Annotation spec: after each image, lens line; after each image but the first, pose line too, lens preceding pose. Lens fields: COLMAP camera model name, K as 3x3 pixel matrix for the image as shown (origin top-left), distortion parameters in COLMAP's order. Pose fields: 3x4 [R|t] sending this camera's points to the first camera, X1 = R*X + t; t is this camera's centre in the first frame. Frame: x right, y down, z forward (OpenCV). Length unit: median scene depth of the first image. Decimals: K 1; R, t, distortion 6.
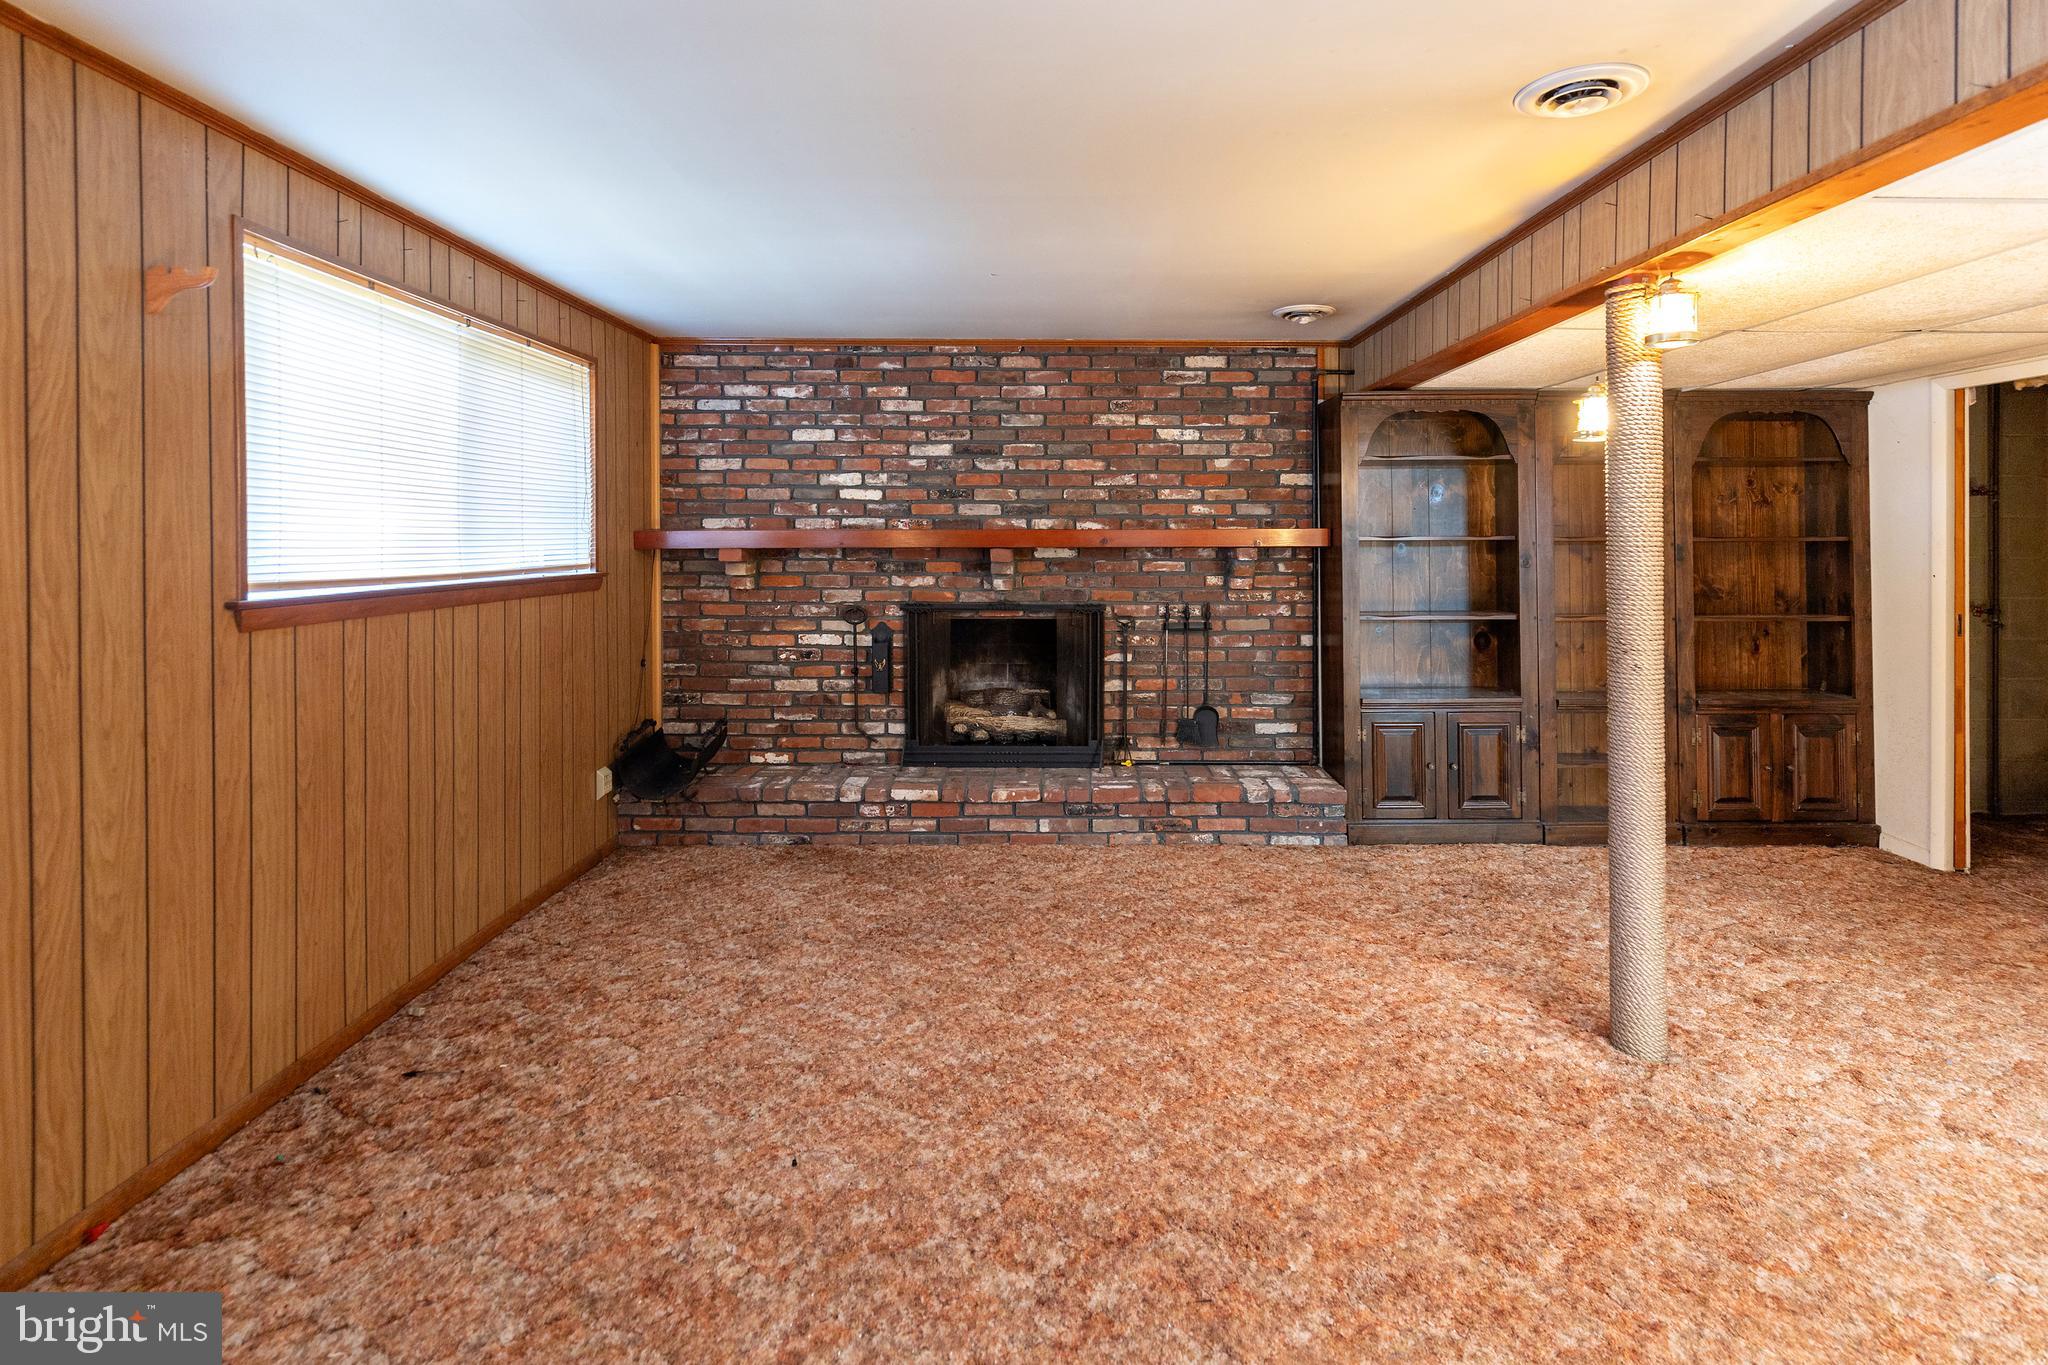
lens RADIAL K [[991.7, 0, 1026.4], [0, 991.7, 547.8], [0, 0, 1]] dist [0.013688, -0.004347]
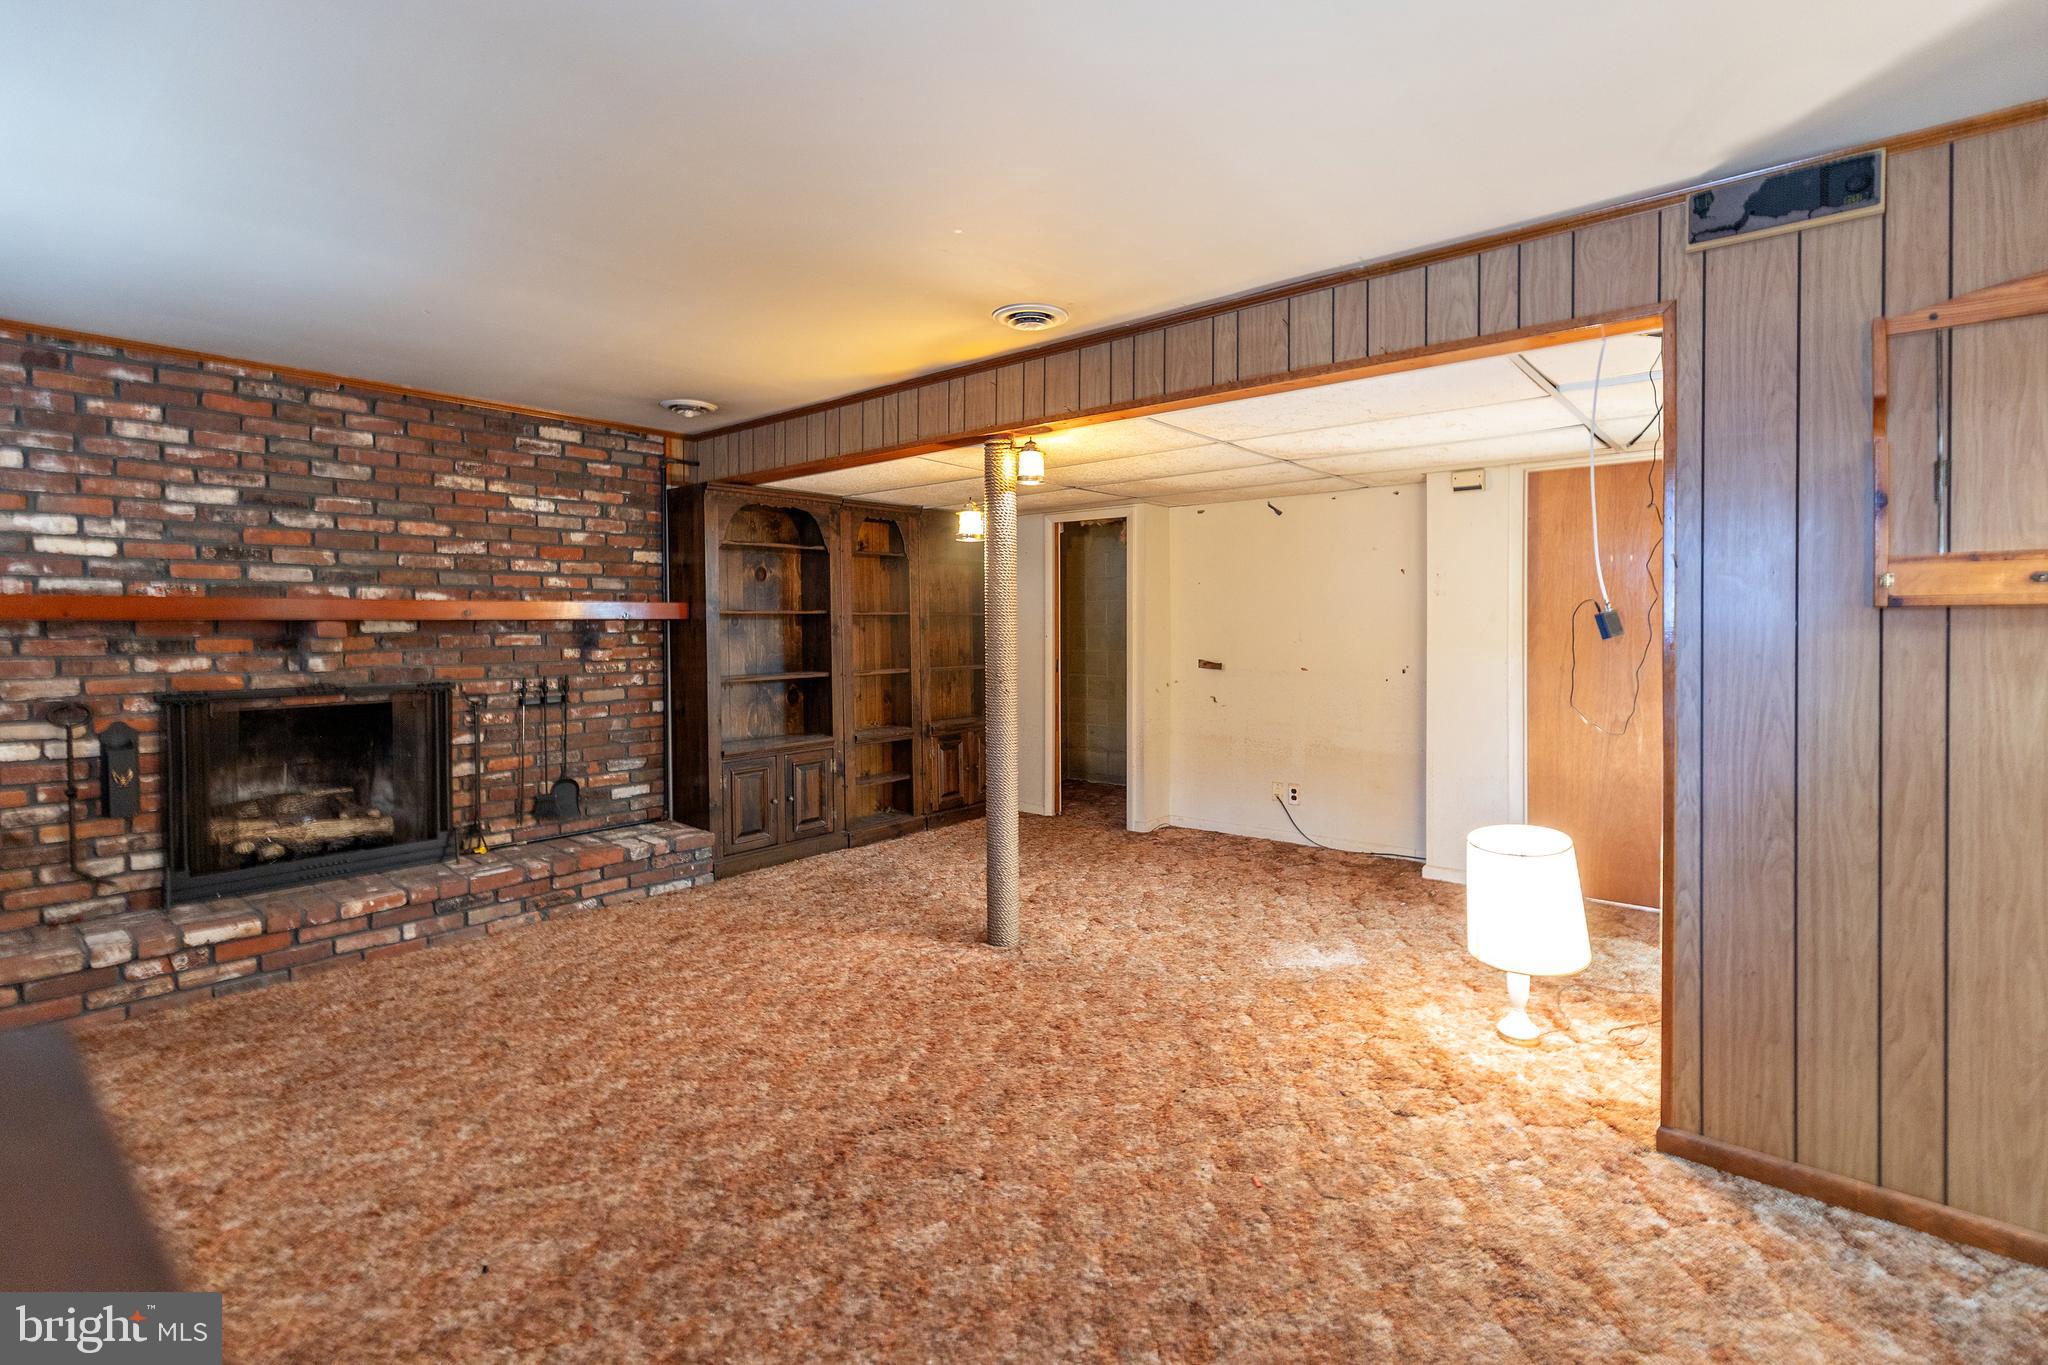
lens RADIAL K [[970.1, 0, 1018.4], [0, 970.1, 642.3], [0, 0, 1]] dist [0.007358, -0.001986]
pose [[0.638968, -0.016512, 0.769056, -0.281093], [0.010626, 0.999864, 0.012639, 0.014384], [-0.769160, 0.000096, 0.639056, 0.020433]]
